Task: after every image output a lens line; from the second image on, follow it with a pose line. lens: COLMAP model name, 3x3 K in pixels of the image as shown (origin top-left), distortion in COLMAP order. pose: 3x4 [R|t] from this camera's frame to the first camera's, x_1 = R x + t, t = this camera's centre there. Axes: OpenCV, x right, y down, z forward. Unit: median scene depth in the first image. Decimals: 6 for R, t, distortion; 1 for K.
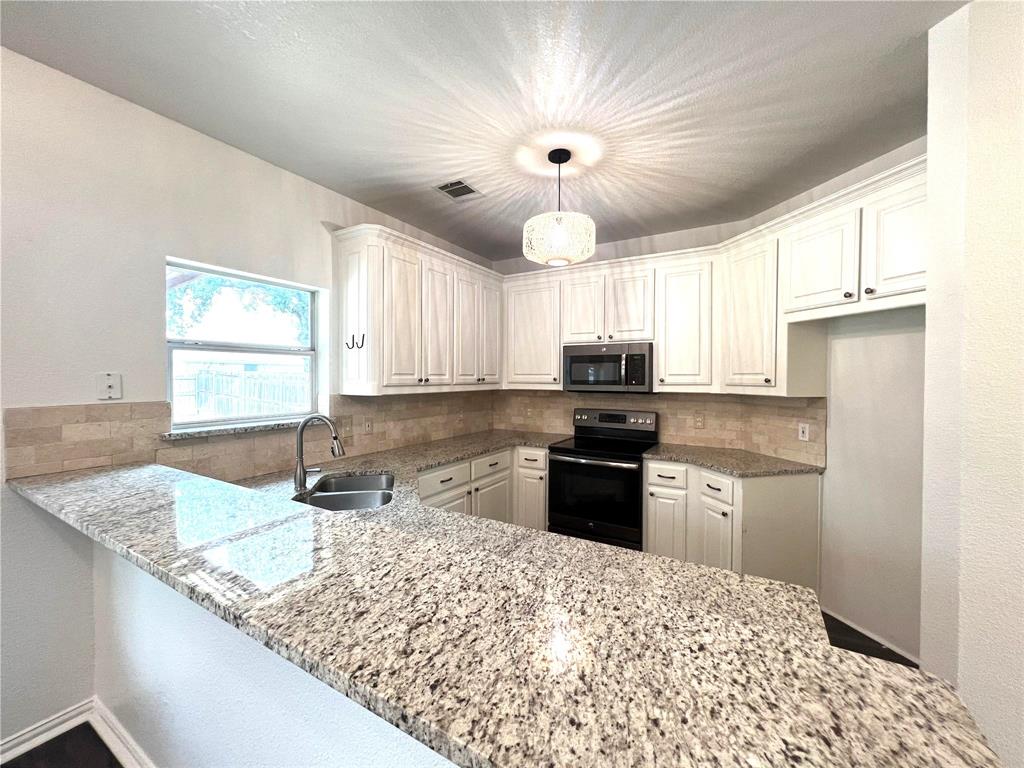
lens RADIAL K [[408.4, 0, 513.7], [0, 408.4, 381.6], [0, 0, 1]] dist [0.001987, 0.000418]
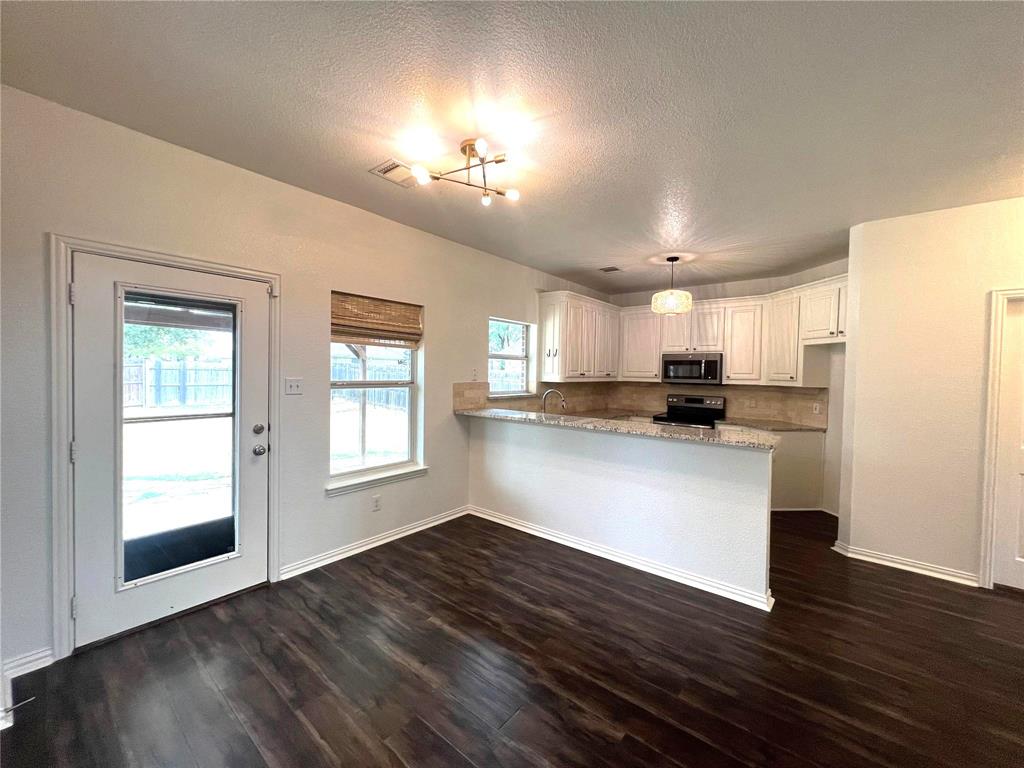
lens RADIAL K [[408.4, 0, 514.3], [0, 408.4, 381.8], [0, 0, 1]] dist [0.001987, 0.000418]
pose [[0.988898, 0.018621, -0.147427, -0.267618], [-0.016713, 0.999760, 0.014171, 0.008918], [0.147656, -0.011550, 0.988971, -0.822600]]
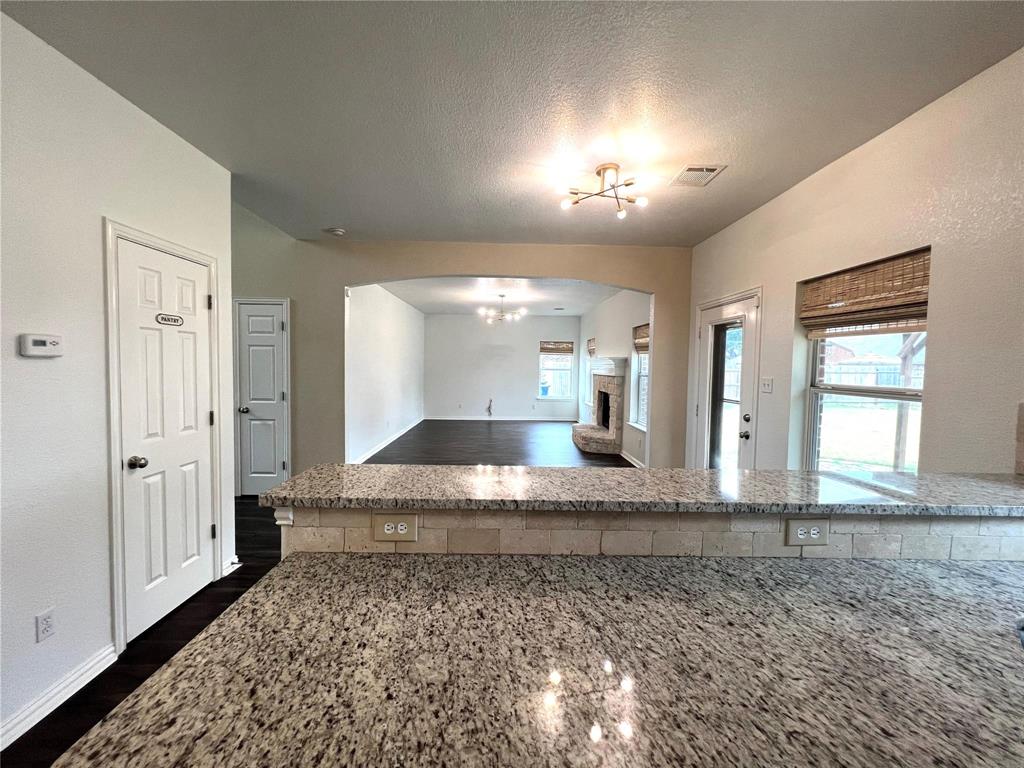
lens RADIAL K [[408.4, 0, 513.7], [0, 408.4, 383.0], [0, 0, 1]] dist [0.001987, 0.000418]
pose [[-0.848166, 0.006928, -0.529685, 0.303120], [-0.025504, 0.998221, 0.053894, -0.005186], [0.529116, 0.059220, -0.846481, 1.011371]]
